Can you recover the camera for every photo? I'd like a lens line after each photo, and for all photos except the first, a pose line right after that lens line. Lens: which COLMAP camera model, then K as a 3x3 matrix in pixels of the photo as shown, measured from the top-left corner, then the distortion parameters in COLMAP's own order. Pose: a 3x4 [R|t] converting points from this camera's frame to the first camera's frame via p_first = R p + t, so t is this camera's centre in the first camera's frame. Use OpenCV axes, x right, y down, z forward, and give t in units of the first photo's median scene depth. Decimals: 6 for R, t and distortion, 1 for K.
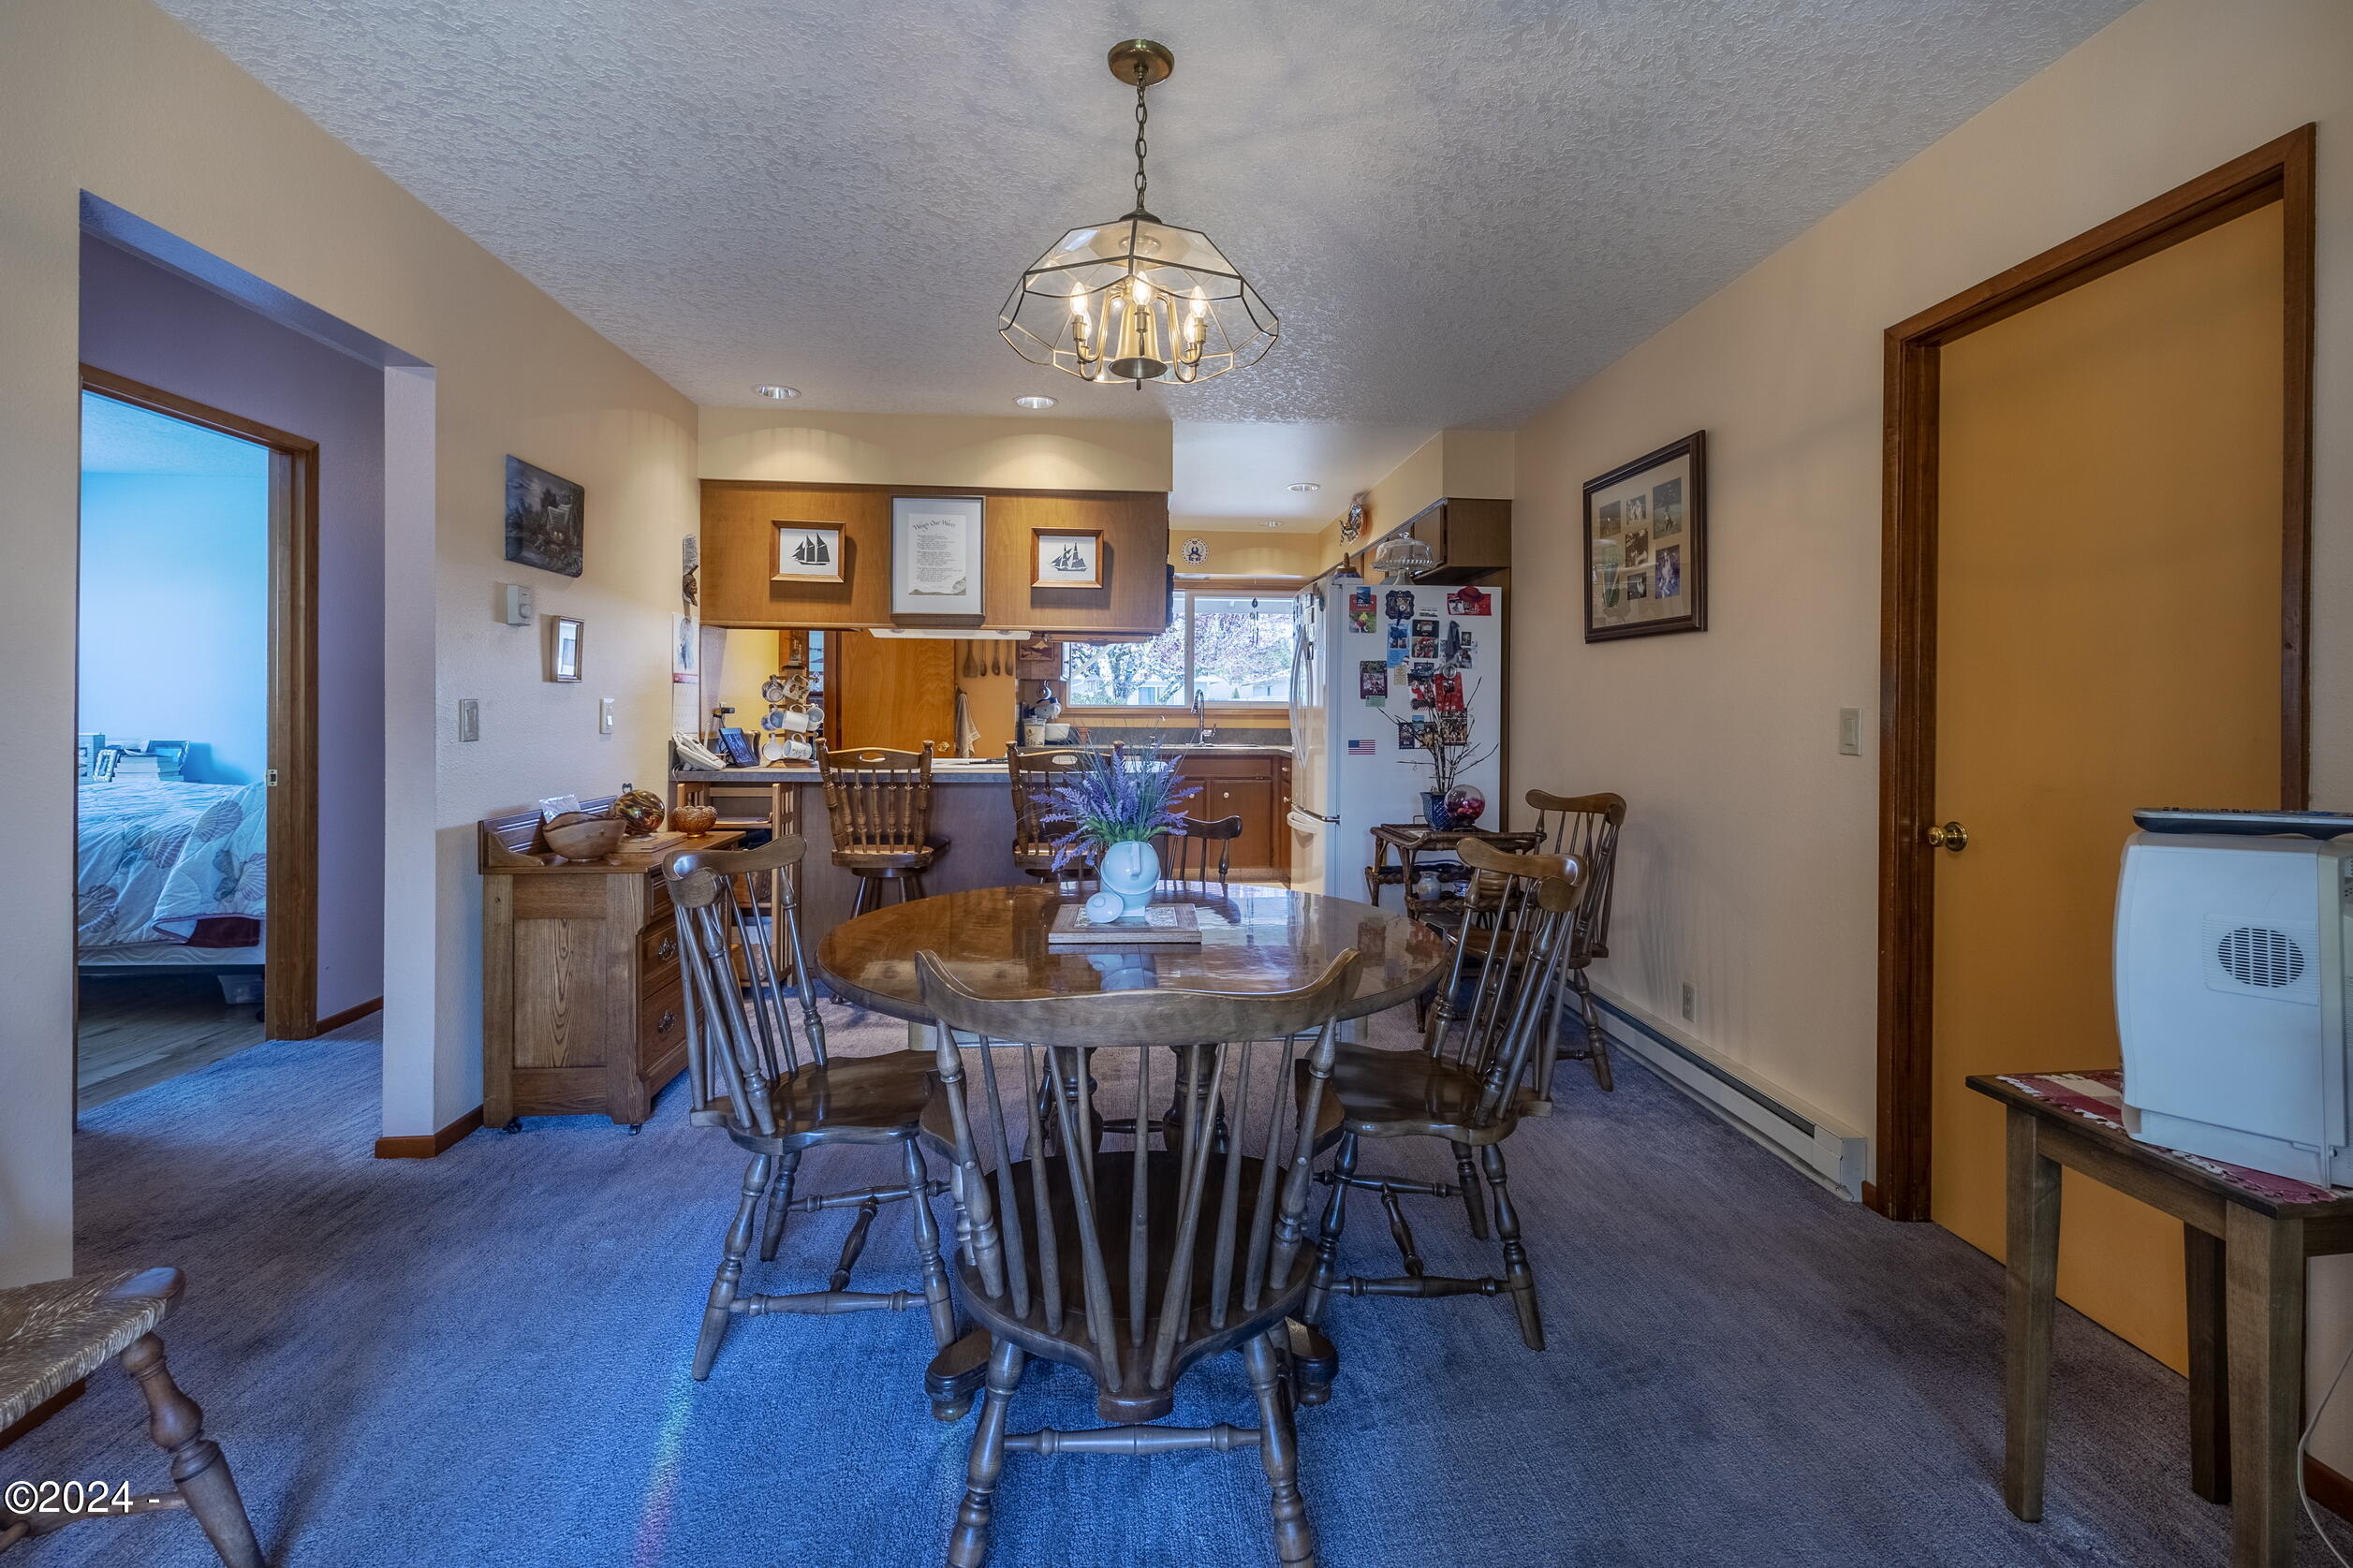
lens RADIAL K [[1013.5, 0, 1176.9], [0, 1013.5, 721.2], [0, 0, 1]] dist [0.000048, -0.000013]
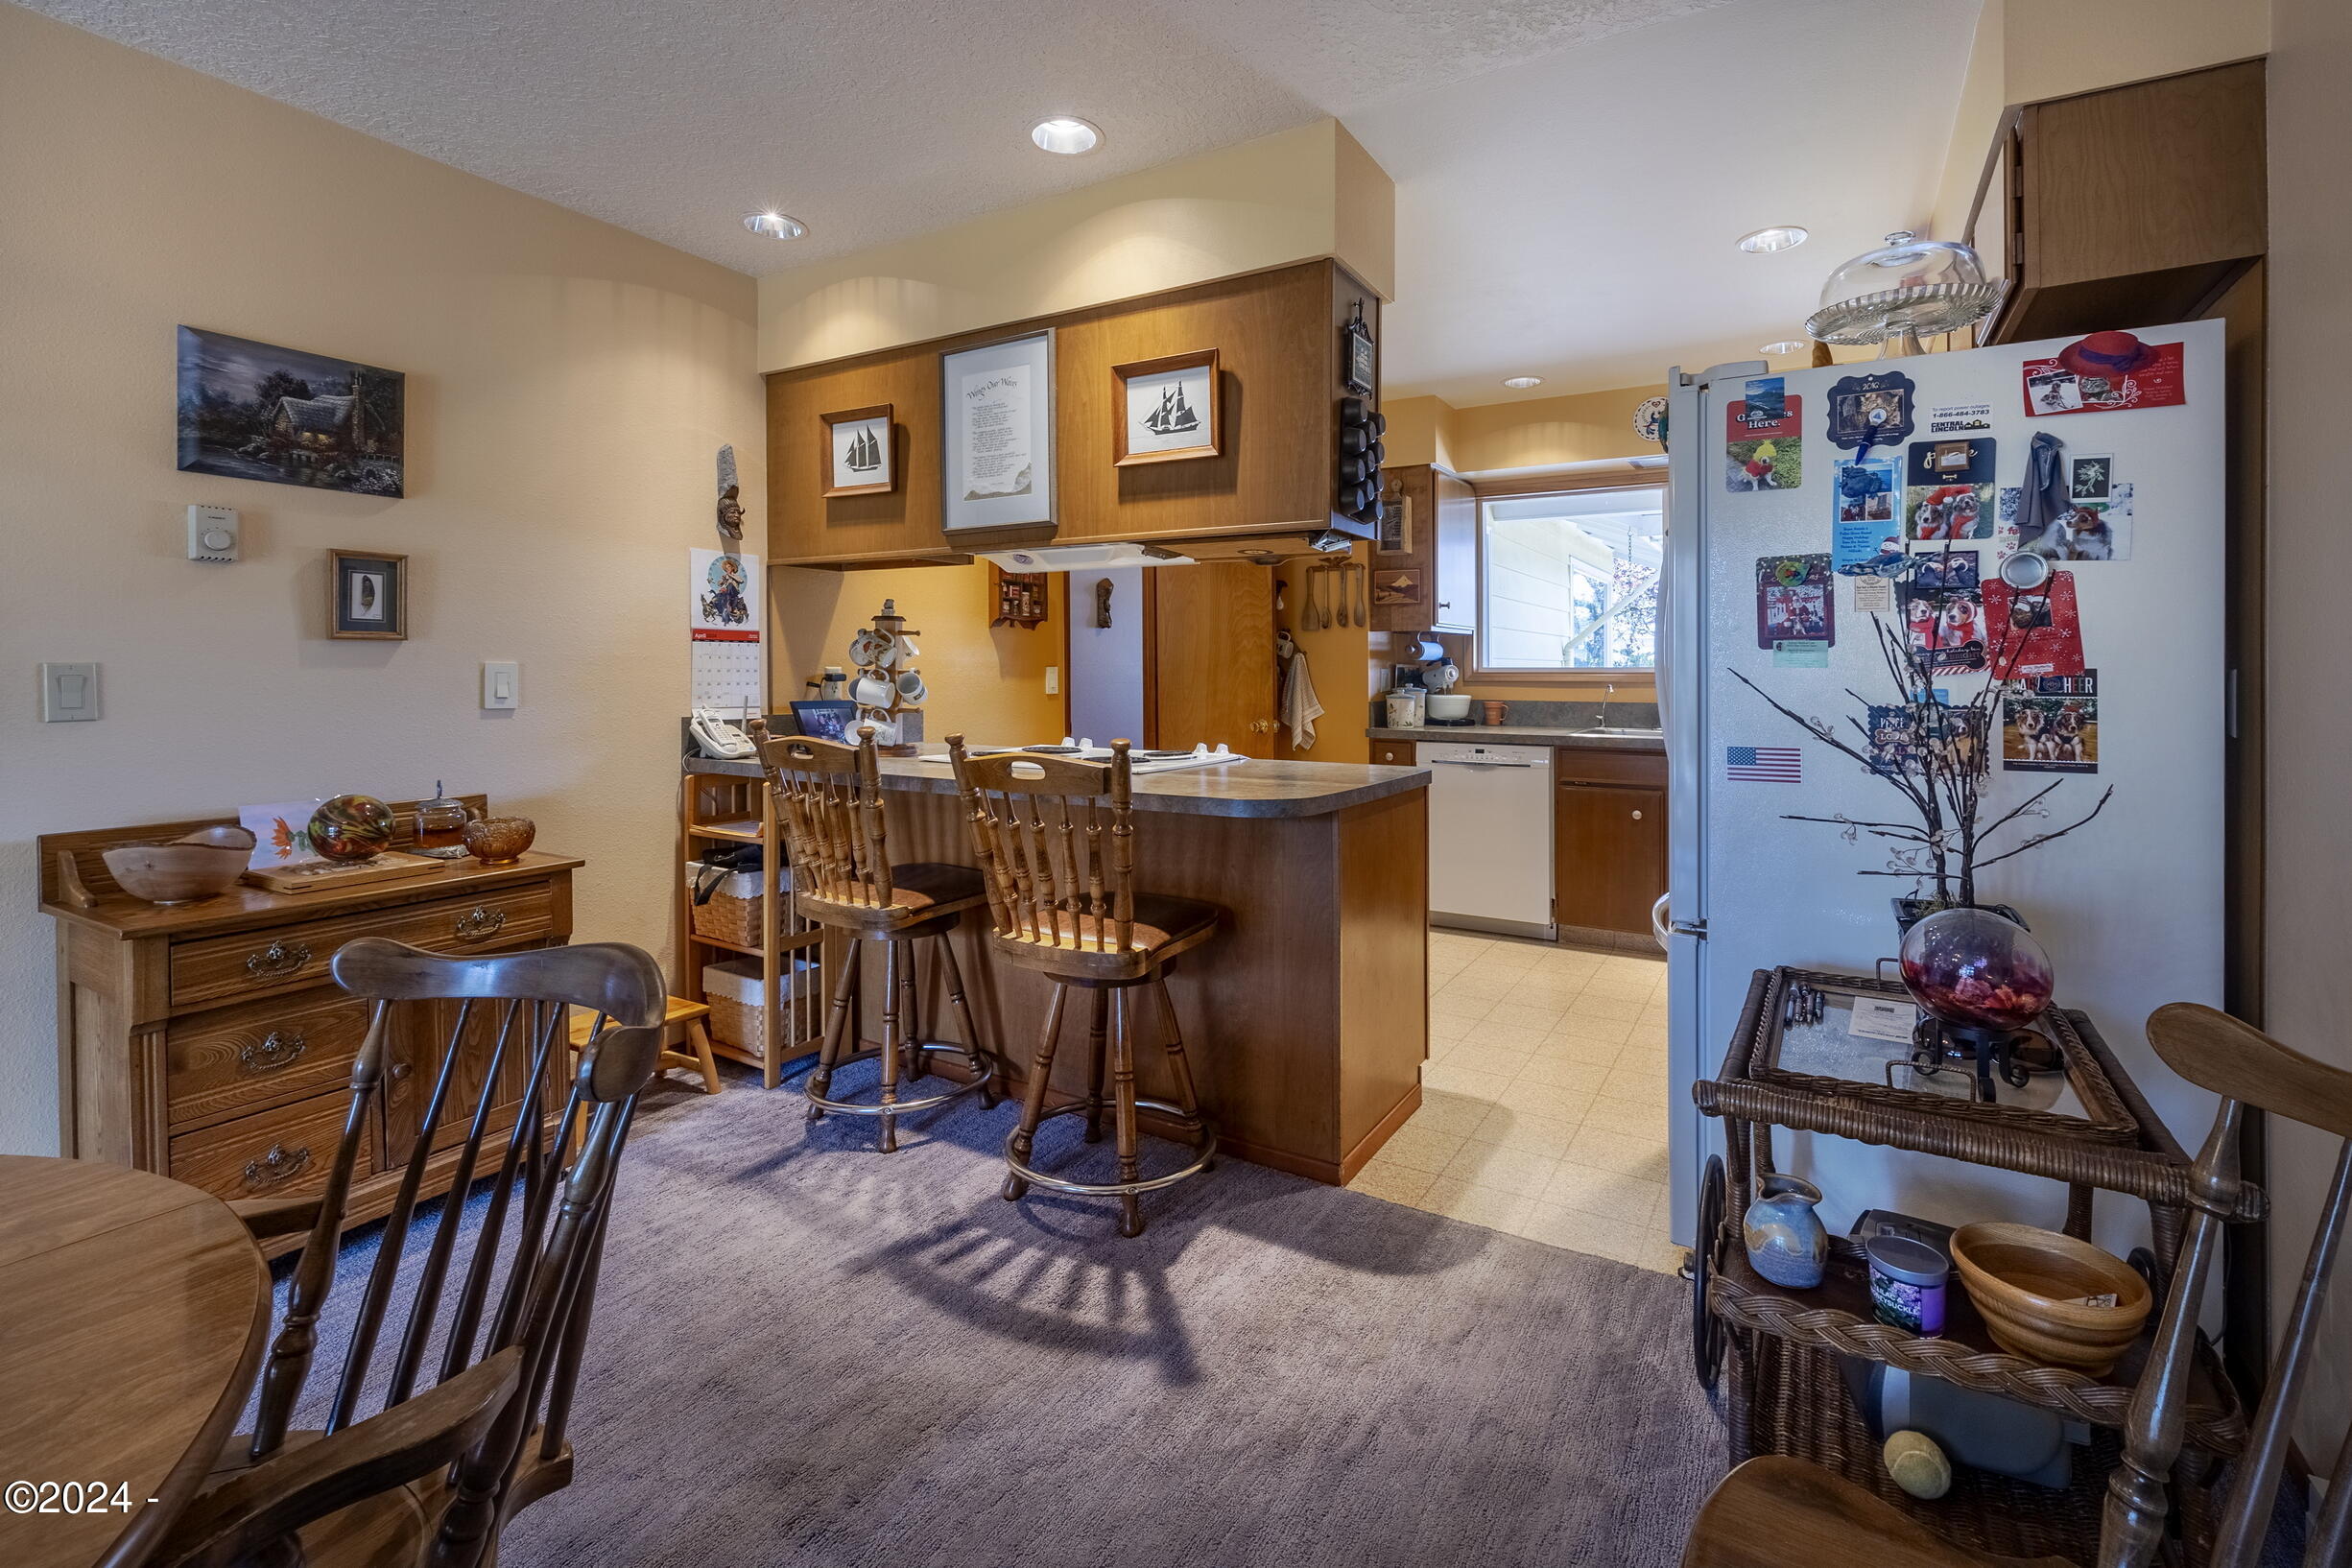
lens RADIAL K [[1030.4, 0, 1218.4], [0, 1030.4, 678.9], [0, 0, 1]] dist [0.001447, 0.000175]
pose [[0.831435, -0.000541, -0.555622, 0.237499], [-0.003072, 0.999980, -0.005571, -0.006867], [0.555613, 0.006338, 0.831417, 0.535564]]
